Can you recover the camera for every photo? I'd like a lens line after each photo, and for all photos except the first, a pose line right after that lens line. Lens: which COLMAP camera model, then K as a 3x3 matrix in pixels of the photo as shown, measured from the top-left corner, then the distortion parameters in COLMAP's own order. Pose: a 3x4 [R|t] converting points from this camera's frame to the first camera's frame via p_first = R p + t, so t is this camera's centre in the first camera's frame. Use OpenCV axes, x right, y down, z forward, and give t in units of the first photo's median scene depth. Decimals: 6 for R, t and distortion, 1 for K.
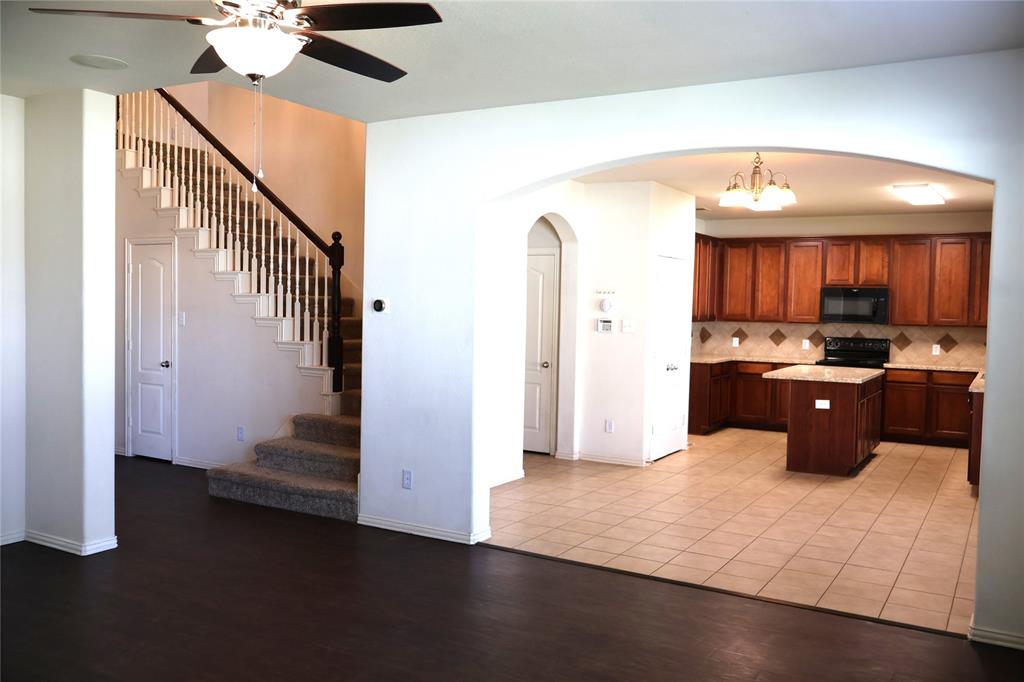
lens RADIAL K [[868.1, 0, 512.0], [0, 868.1, 341.0], [0, 0, 1]] dist [-0.001665, 0.003380]
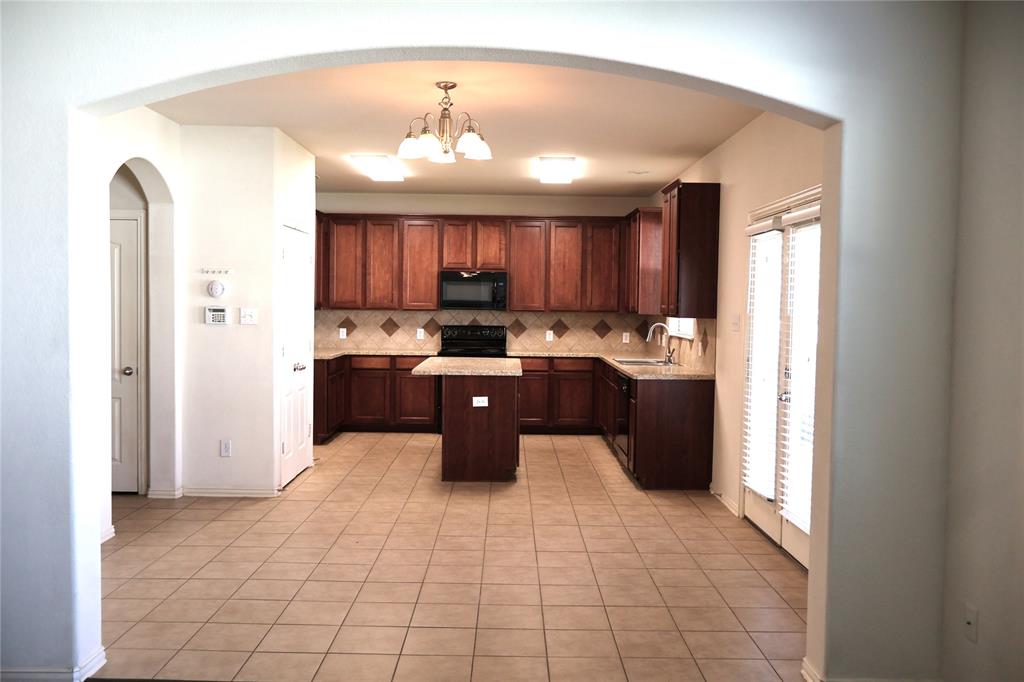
lens RADIAL K [[868.1, 0, 512.0], [0, 868.1, 341.0], [0, 0, 1]] dist [-0.001665, 0.003380]
pose [[0.861290, -0.030675, 0.507187, -0.044375], [0.025787, 0.999529, 0.016661, -0.001443], [-0.507459, -0.001271, 0.861675, 0.181162]]
